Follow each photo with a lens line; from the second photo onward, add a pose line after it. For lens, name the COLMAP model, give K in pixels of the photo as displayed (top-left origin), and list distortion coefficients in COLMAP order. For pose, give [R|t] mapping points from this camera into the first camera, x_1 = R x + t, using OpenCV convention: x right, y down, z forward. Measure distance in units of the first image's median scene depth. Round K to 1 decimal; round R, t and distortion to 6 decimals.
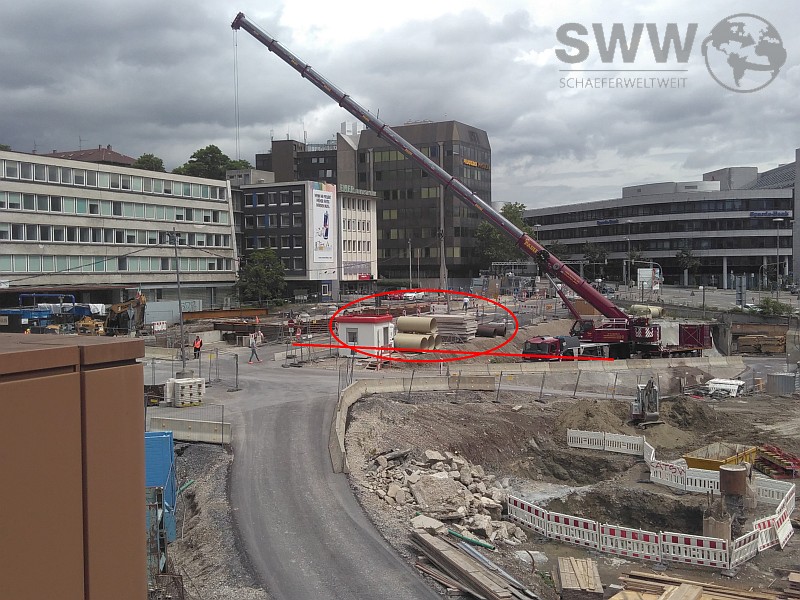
lens RADIAL K [[673.2, 0, 400.0], [0, 673.2, 300.0], [0, 0, 1]] dist [0.134643, -0.204014]
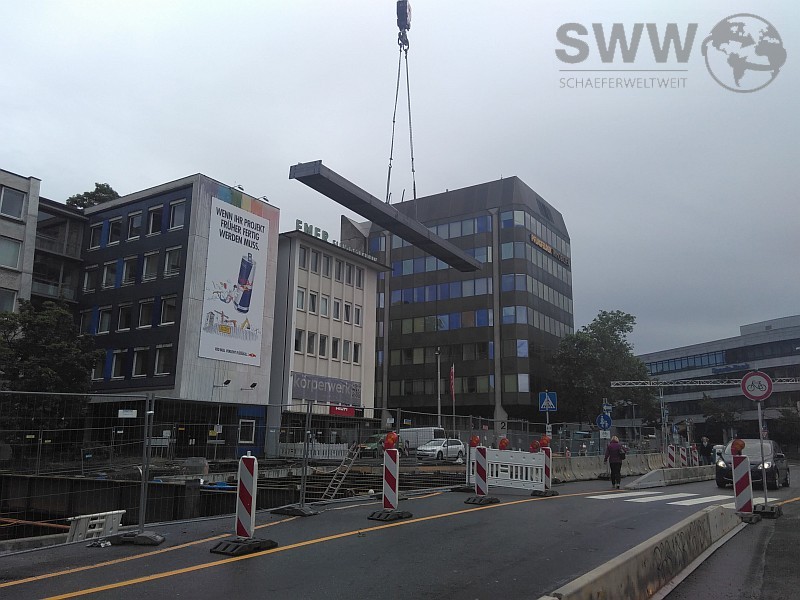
lens RADIAL K [[673.2, 0, 400.0], [0, 673.2, 300.0], [0, 0, 1]] dist [0.134643, -0.204014]
pose [[0.997176, 0.011702, -0.074177, 0.028699], [-0.029821, 0.968265, -0.248142, 0.011027], [0.068919, 0.249653, 0.965880, 0.557297]]
